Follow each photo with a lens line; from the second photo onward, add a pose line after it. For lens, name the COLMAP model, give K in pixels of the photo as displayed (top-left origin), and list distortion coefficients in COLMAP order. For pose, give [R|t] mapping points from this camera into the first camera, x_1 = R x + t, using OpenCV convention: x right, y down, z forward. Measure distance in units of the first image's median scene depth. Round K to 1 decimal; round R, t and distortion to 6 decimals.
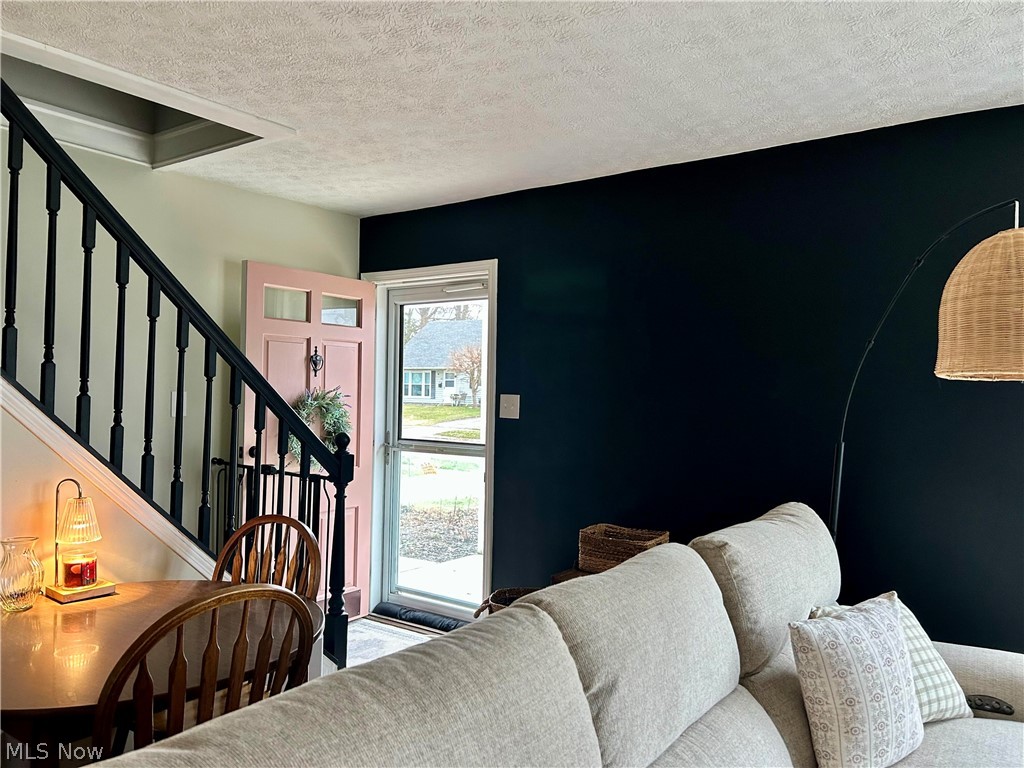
lens RADIAL K [[771.5, 0, 513.2], [0, 771.5, 387.3], [0, 0, 1]] dist [0.029569, -0.013182]
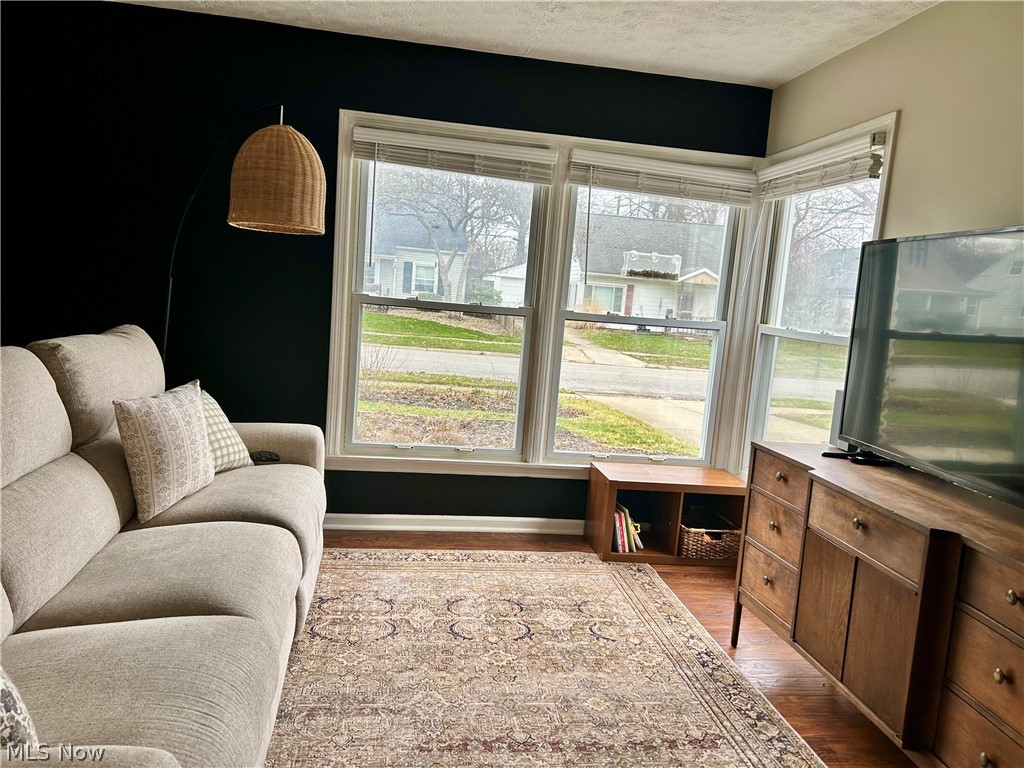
lens RADIAL K [[771.5, 0, 513.2], [0, 771.5, 387.3], [0, 0, 1]] dist [0.029569, -0.013182]
pose [[0.716309, -0.049734, 0.696008, -0.073300], [-0.068725, 0.987579, 0.141298, 0.044348], [-0.694390, -0.149046, 0.703994, -0.384559]]
